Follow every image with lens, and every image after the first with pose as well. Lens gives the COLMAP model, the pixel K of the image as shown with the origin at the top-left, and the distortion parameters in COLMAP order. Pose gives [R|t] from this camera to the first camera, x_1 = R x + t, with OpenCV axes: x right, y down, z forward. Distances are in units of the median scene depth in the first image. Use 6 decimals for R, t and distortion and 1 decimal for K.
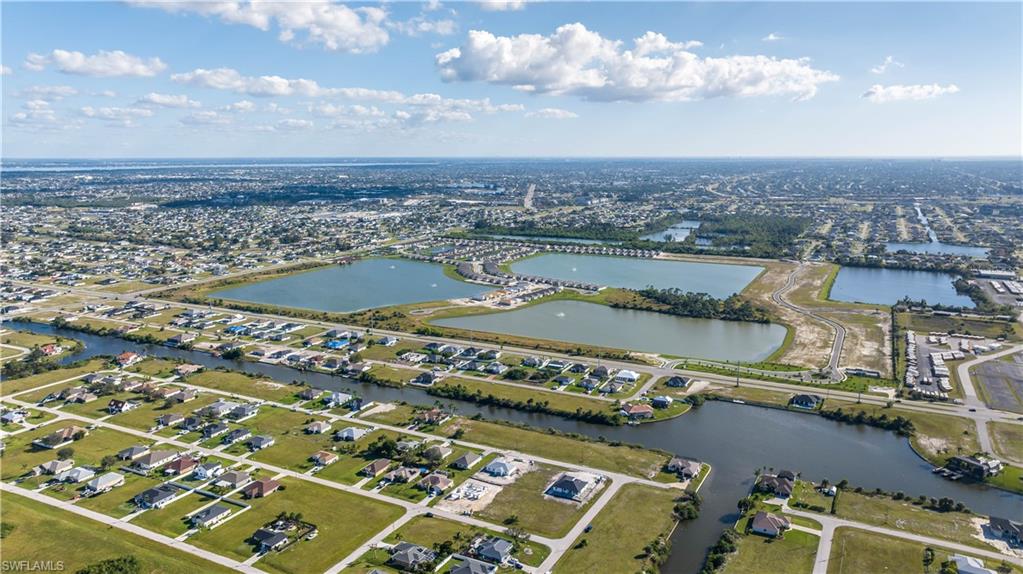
lens RADIAL K [[716.7, 0, 511.5], [0, 716.7, 287.0], [0, 0, 1]] dist [-0.009766, 0.039982]
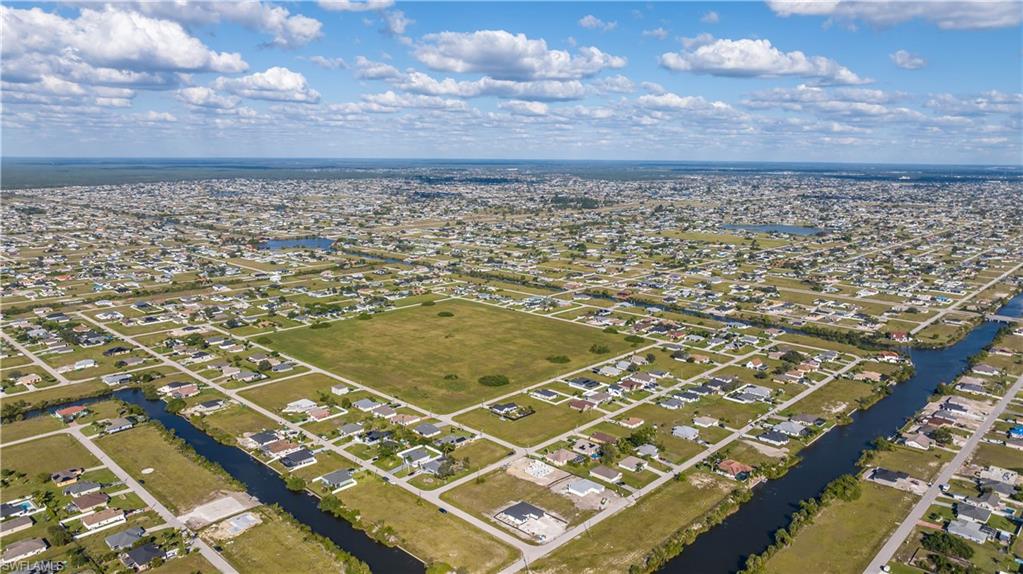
lens RADIAL K [[718.5, 0, 511.5], [0, 718.5, 287.0], [0, 0, 1]] dist [-0.045878, 0.048165]
pose [[-0.273177, 0.176050, -0.945717, 0.646562], [-0.185099, 0.955120, 0.231267, -0.152722], [0.943988, 0.238228, -0.228331, 0.796108]]
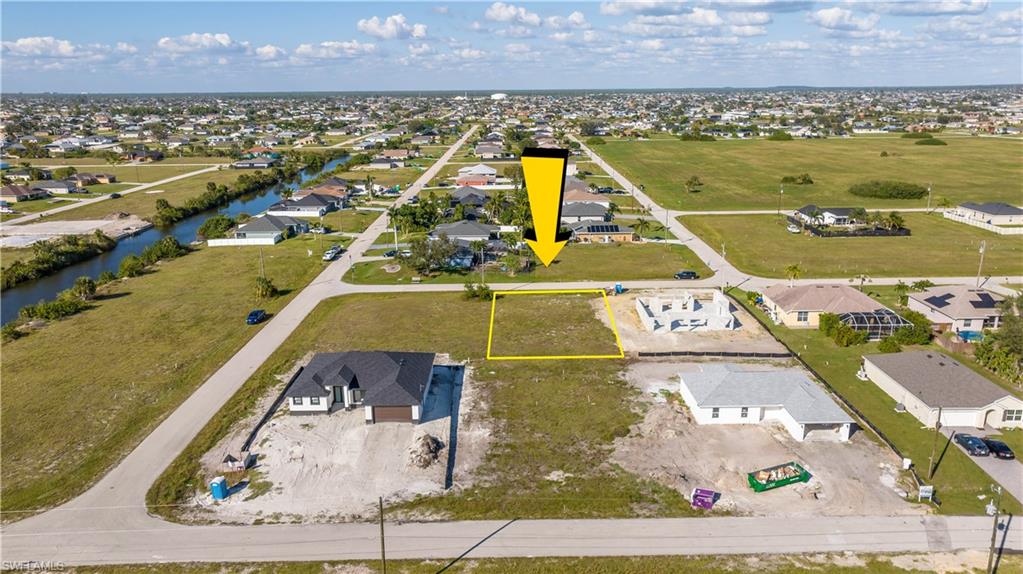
lens RADIAL K [[734.0, 0, 511.5], [0, 734.0, 287.0], [0, 0, 1]] dist [-0.019998, 0.067219]
pose [[-0.880981, 0.134953, -0.453497, 0.099906], [-0.076928, 0.904855, 0.418713, 0.107954], [0.466856, 0.403765, -0.786778, 0.836571]]
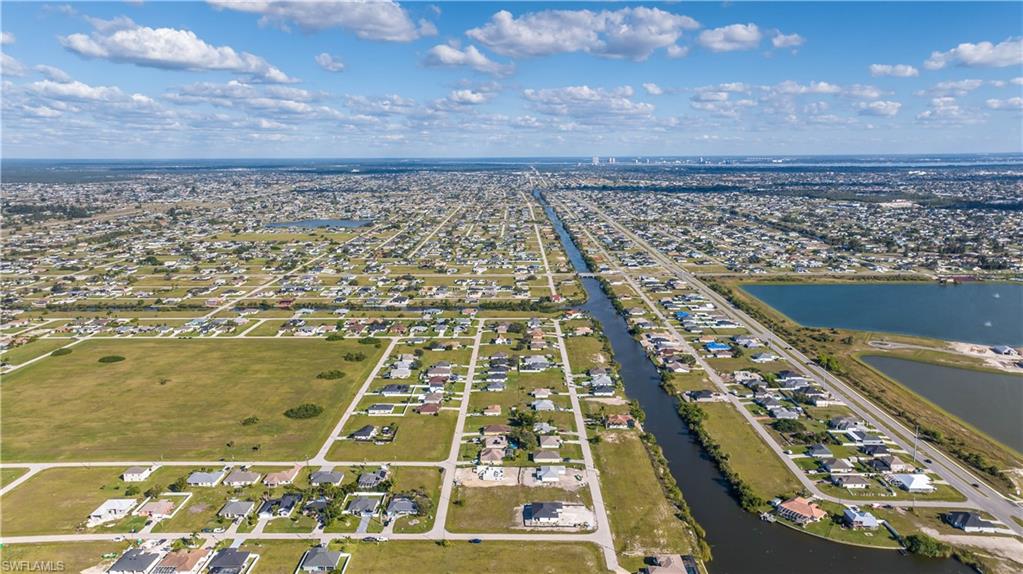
lens RADIAL K [[713.6, 0, 511.5], [0, 713.6, 287.0], [0, 0, 1]] dist [0.003913, 0.059370]
pose [[0.451668, 0.165894, -0.876627, 0.583522], [-0.160928, 0.981593, 0.102842, -0.068480], [0.877552, 0.094623, 0.470051, 0.350851]]
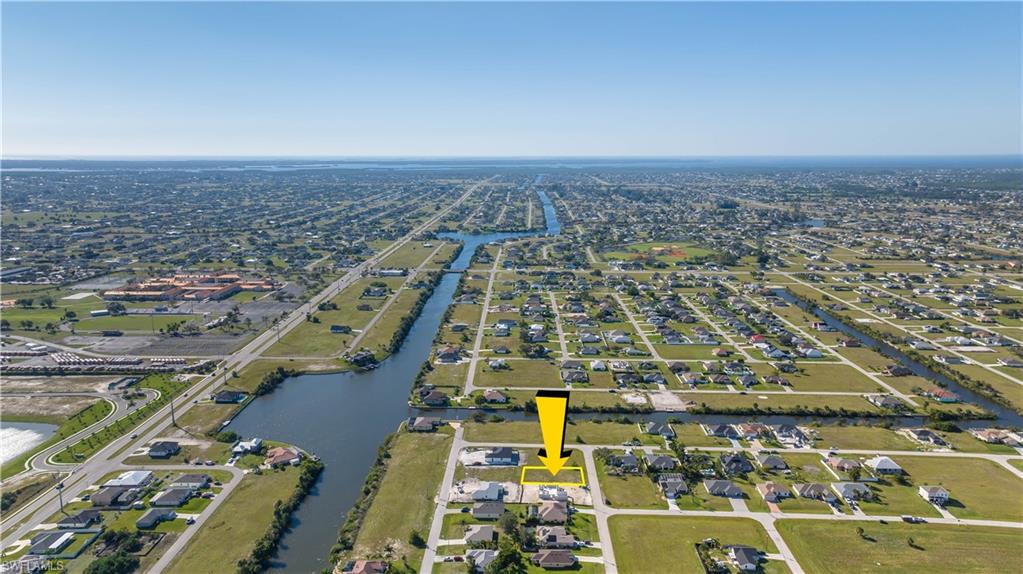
lens RADIAL K [[713.6, 0, 511.5], [0, 713.6, 287.0], [0, 0, 1]] dist [0.003913, 0.059370]
pose [[-0.439297, -0.164928, 0.883072, -0.599780], [0.169144, 0.950236, 0.261614, -0.176563], [-0.882274, 0.264293, -0.389540, 0.947511]]
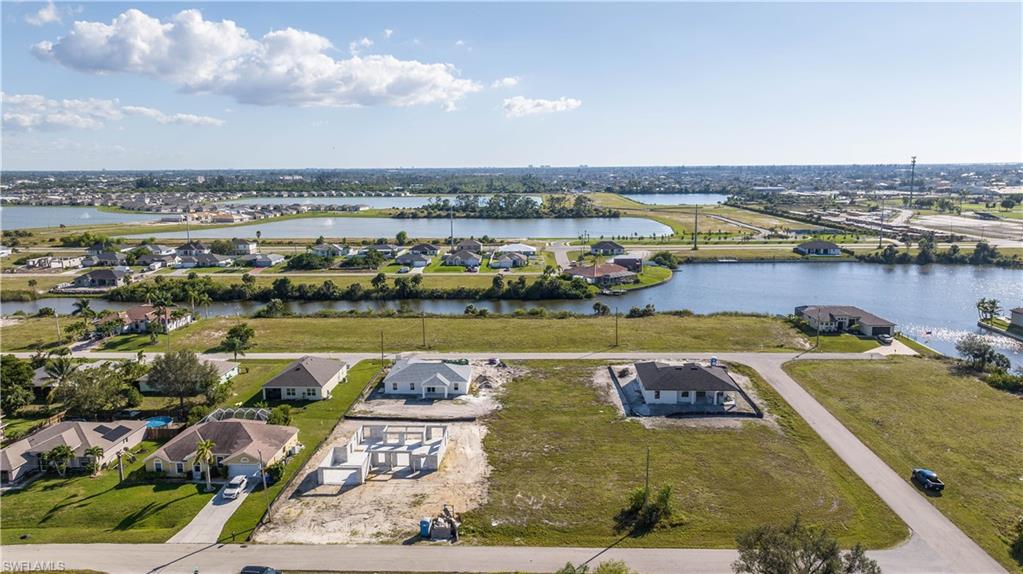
lens RADIAL K [[727.0, 0, 511.5], [0, 727.0, 287.0], [0, 0, 1]] dist [0.008265, 0.002928]
pose [[0.903737, -0.075551, 0.421369, -0.084863], [0.085331, 0.996343, -0.004373, 0.161918], [-0.419497, 0.039908, 0.906879, 0.519192]]
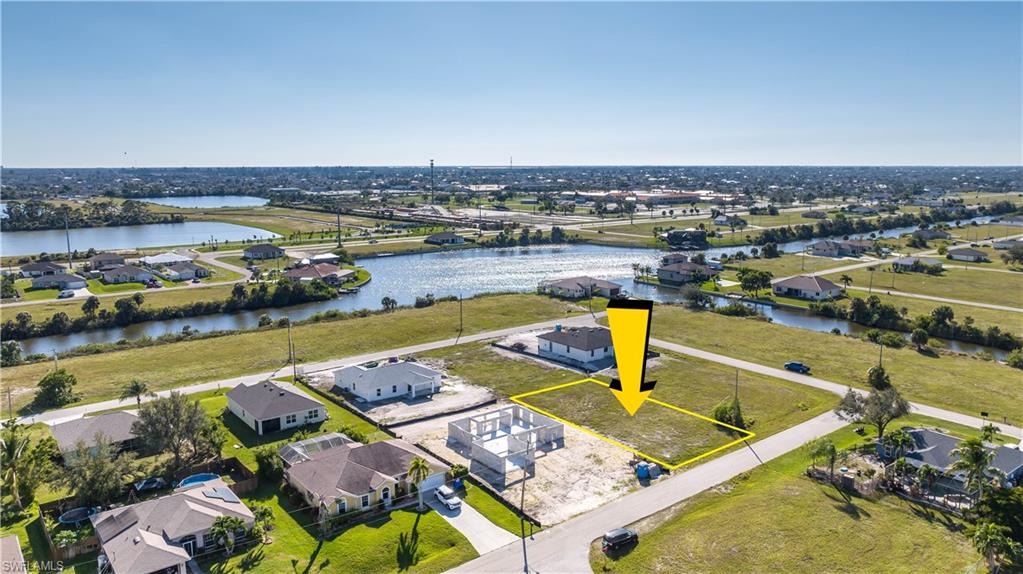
lens RADIAL K [[733.5, 0, 511.5], [0, 733.5, 287.0], [0, 0, 1]] dist [-0.001732, 0.003010]
pose [[0.404385, -0.149624, 0.902267, -0.204846], [0.170557, 0.981559, 0.086332, 0.145095], [-0.898545, 0.118976, 0.422447, 0.610538]]
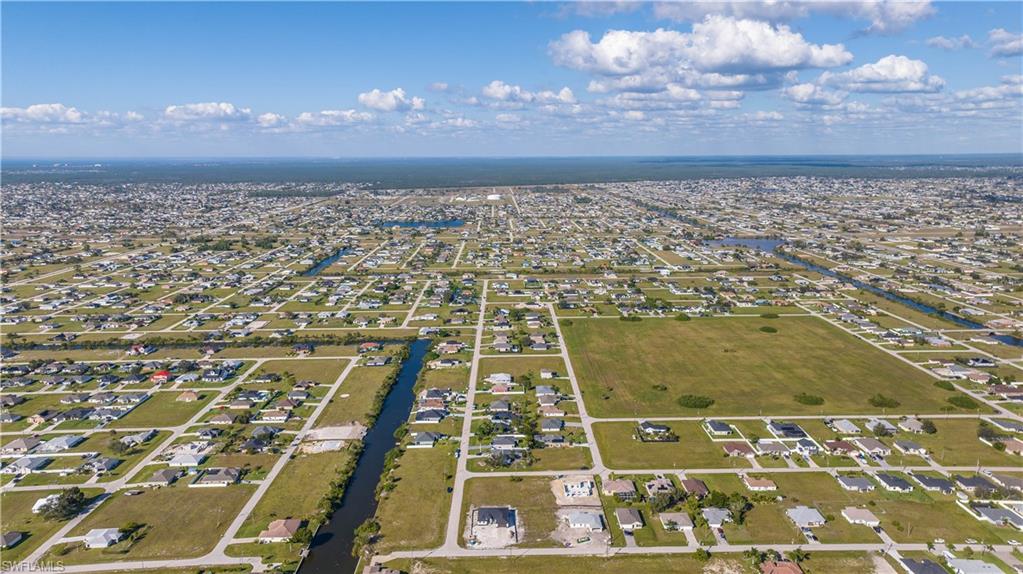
lens RADIAL K [[713.6, 0, 511.5], [0, 713.6, 287.0], [0, 0, 1]] dist [0.003913, 0.059370]
pose [[-0.874755, 0.096833, -0.474792, 0.330102], [-0.083098, 0.935337, 0.343860, -0.221139], [0.477387, 0.340247, -0.810144, 1.164774]]
